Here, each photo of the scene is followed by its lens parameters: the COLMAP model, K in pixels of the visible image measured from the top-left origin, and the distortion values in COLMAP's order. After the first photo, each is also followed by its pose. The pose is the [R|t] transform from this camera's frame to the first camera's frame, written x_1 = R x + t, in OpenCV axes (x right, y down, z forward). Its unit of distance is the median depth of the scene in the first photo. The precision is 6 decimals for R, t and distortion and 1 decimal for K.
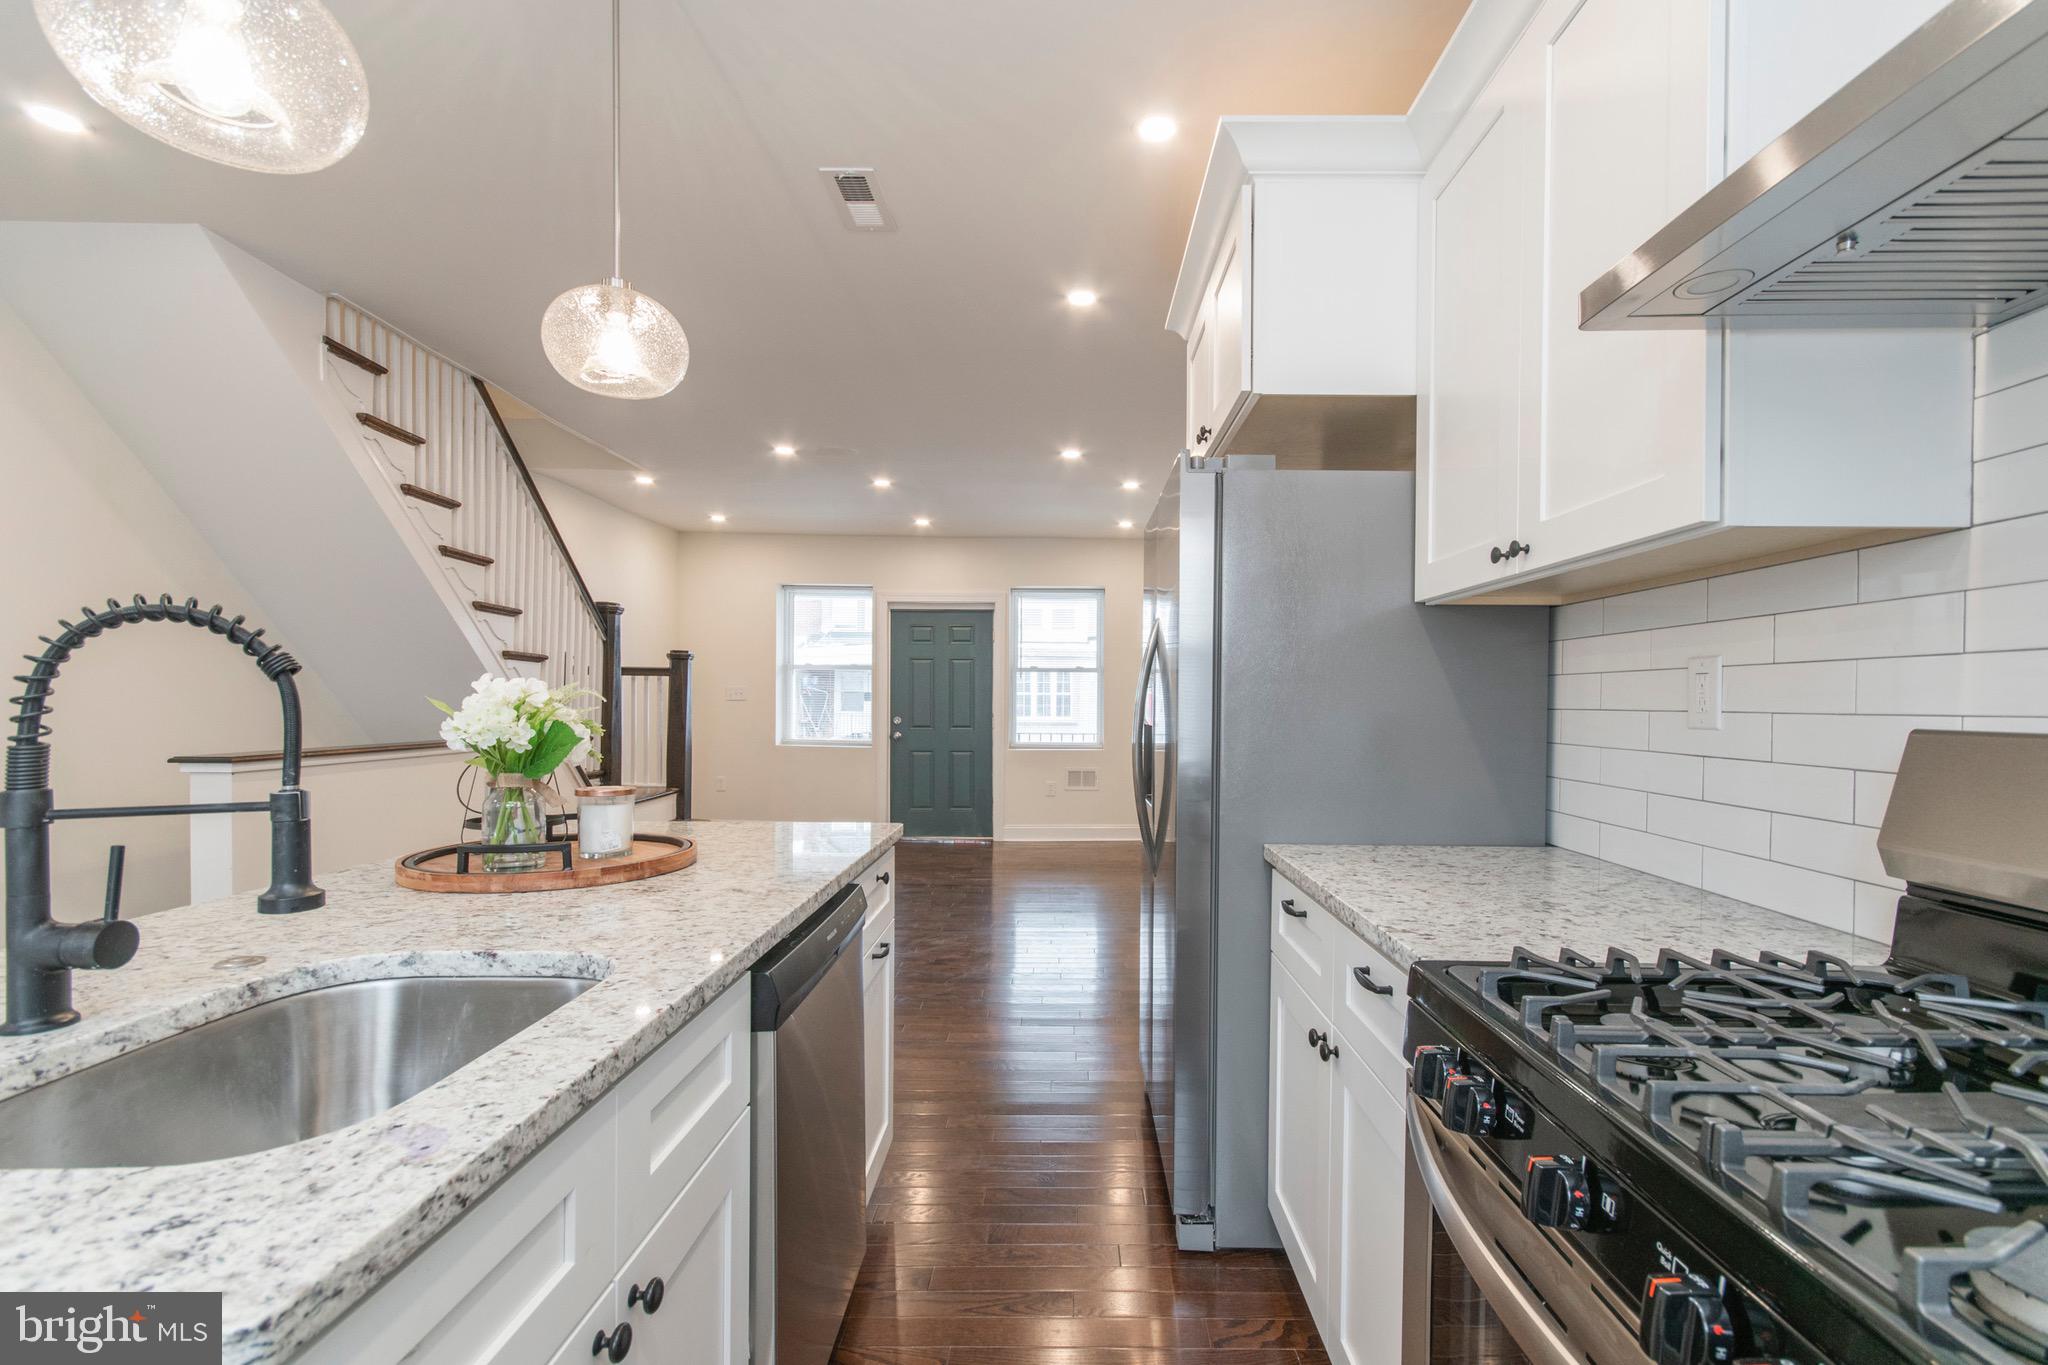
lens RADIAL K [[948.5, 0, 1080.7], [0, 948.5, 716.0], [0, 0, 1]] dist [0.001055, 0.000213]
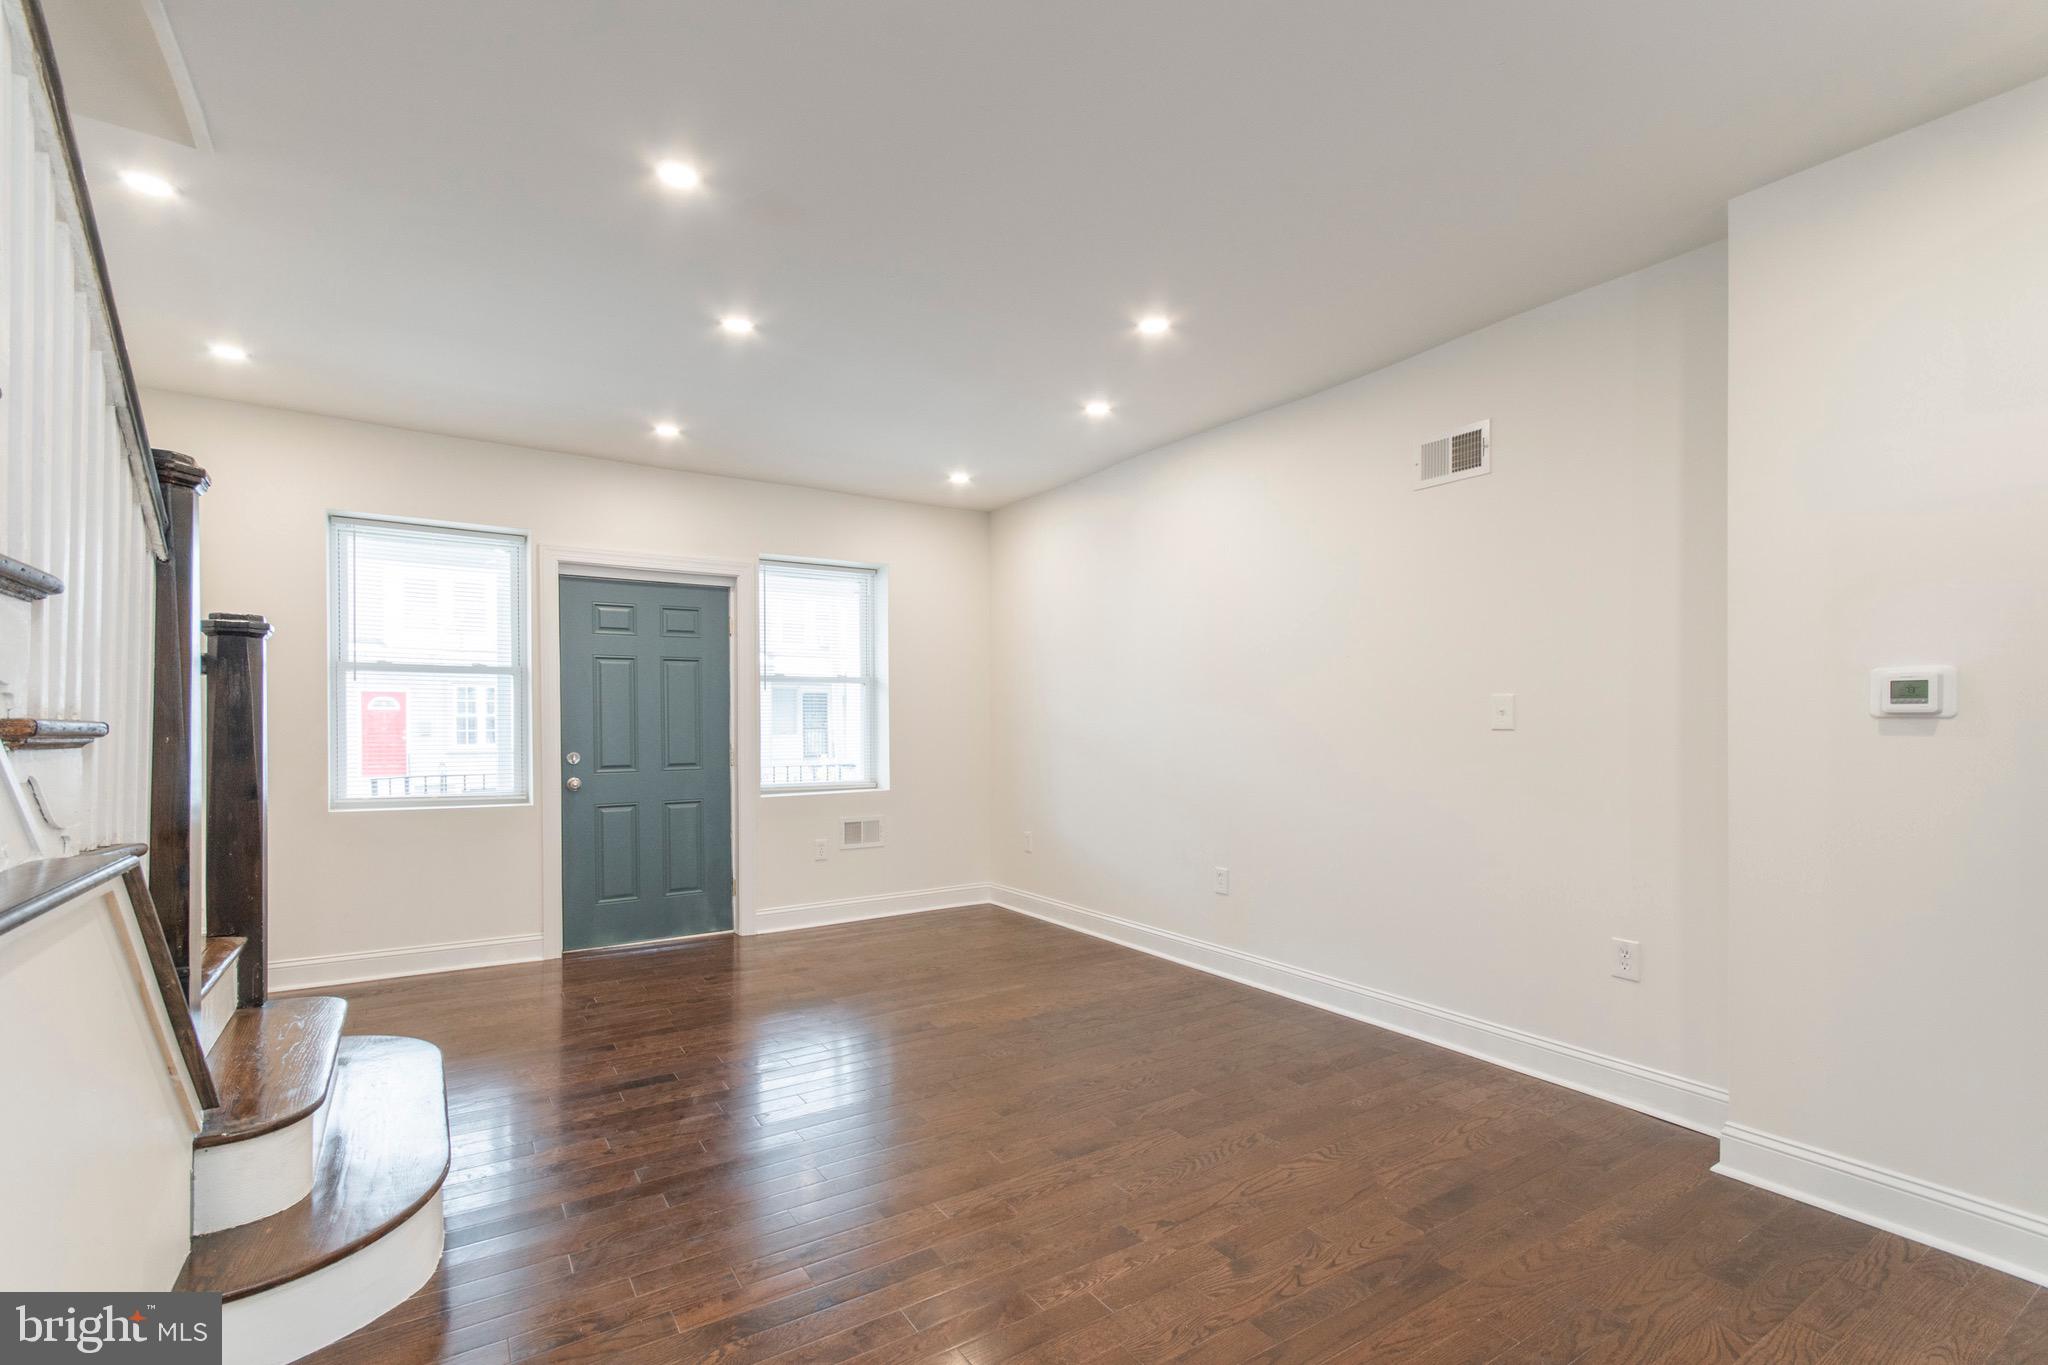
lens RADIAL K [[917.5, 0, 1027.4], [0, 917.5, 726.3], [0, 0, 1]] dist [0.000609, -0.000038]
pose [[0.842492, -0.010865, 0.538599, -0.266524], [0.016456, 0.999849, -0.005571, -0.007703], [-0.538457, 0.013557, 0.842544, 0.352967]]
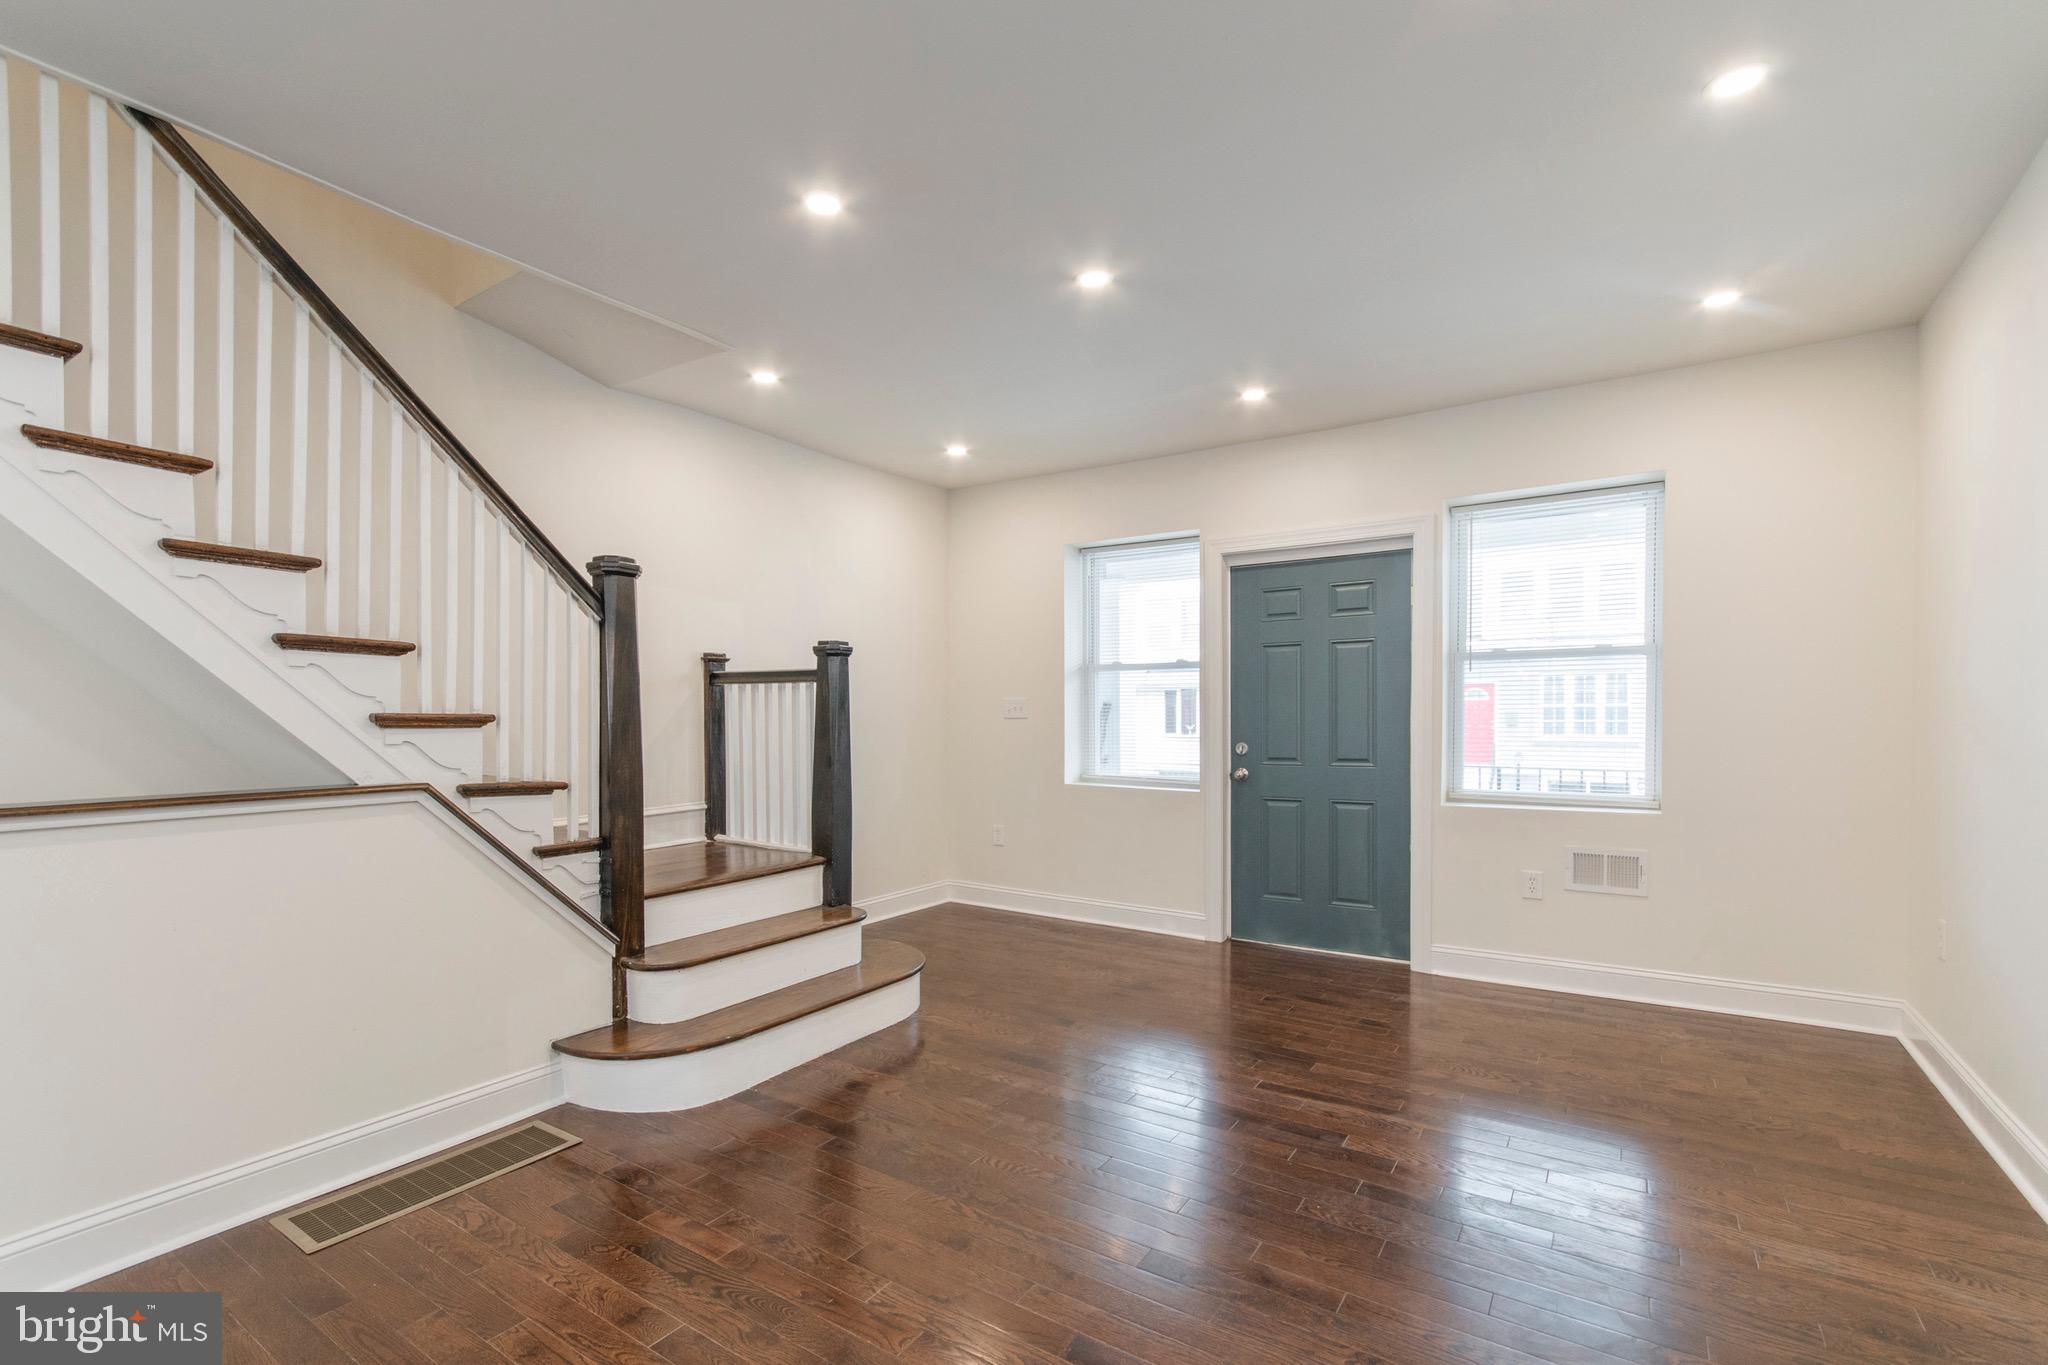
lens RADIAL K [[927.3, 0, 997.9], [0, 927.3, 730.9], [0, 0, 1]] dist [0.003046, 0.000344]
pose [[0.812943, -0.002299, -0.582339, 0.026063], [0.001282, 0.999997, -0.002158, -0.005514], [0.582342, 0.001008, 0.812943, 0.428423]]
